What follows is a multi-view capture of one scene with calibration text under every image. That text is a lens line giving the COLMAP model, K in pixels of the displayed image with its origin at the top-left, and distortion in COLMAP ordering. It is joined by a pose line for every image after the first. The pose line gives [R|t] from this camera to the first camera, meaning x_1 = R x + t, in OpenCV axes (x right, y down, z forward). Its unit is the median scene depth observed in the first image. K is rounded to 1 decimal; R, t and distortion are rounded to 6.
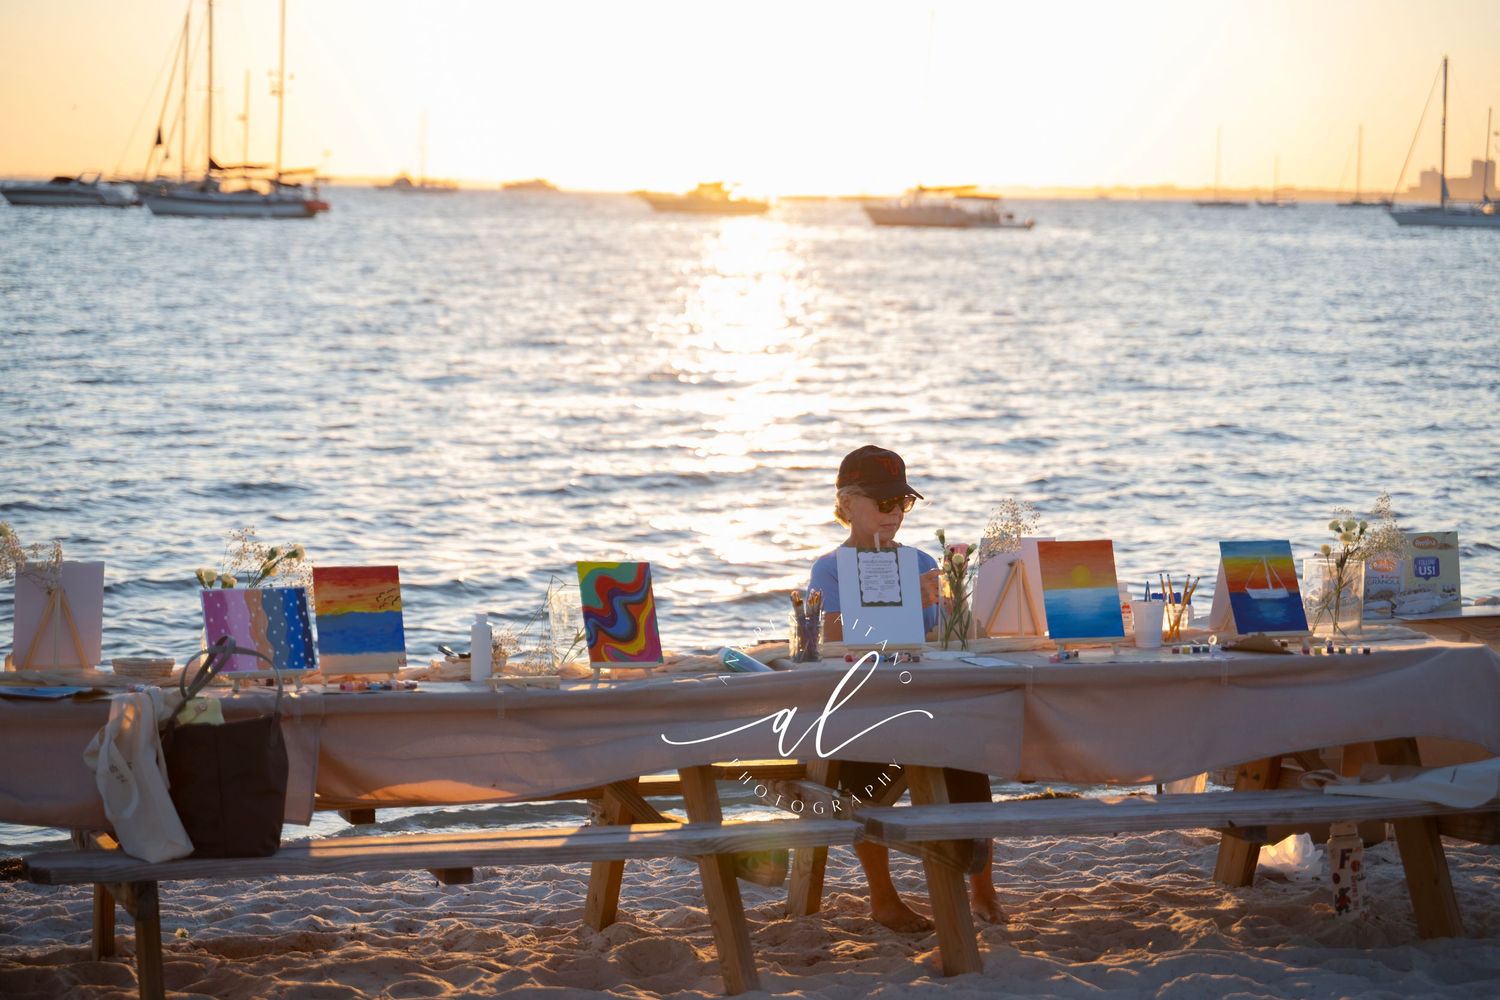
lens RADIAL K [[3092.8, 0, 716.5], [0, 3092.8, 503.1], [0, 0, 1]] dist [0.005346, -0.183107]
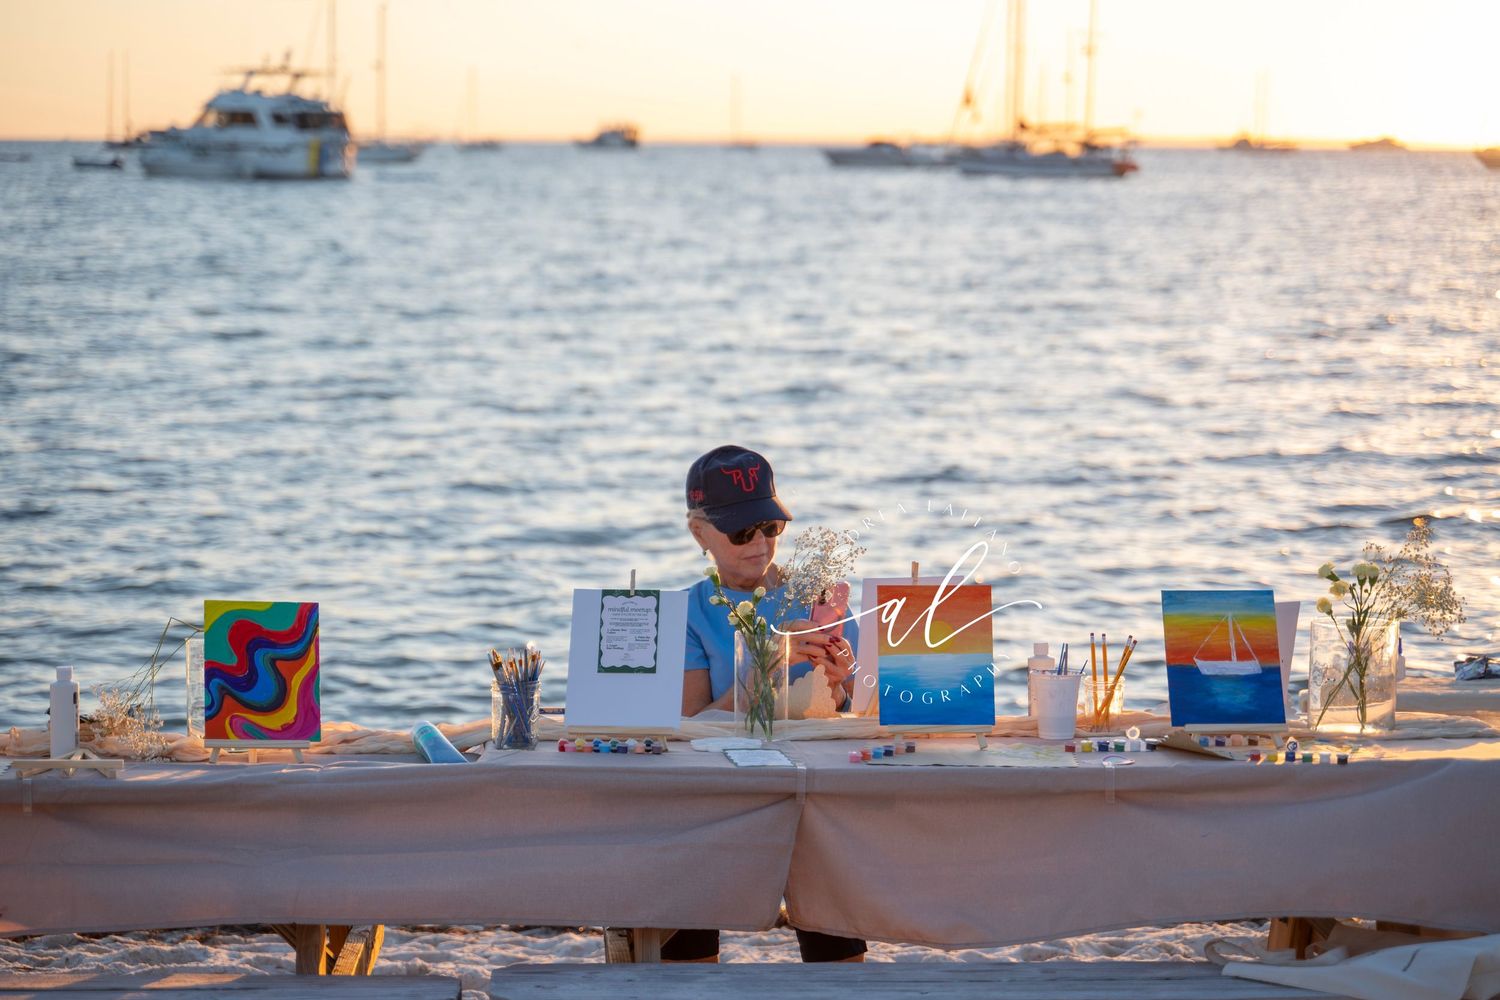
lens RADIAL K [[3092.8, 0, 716.5], [0, 3092.8, 503.1], [0, 0, 1]] dist [0.005346, -0.183107]
pose [[0.964727, 0.019166, -0.262553, 0.259584], [-0.015937, 0.999769, 0.014423, -0.016454], [0.262769, -0.009729, 0.964810, 0.315149]]
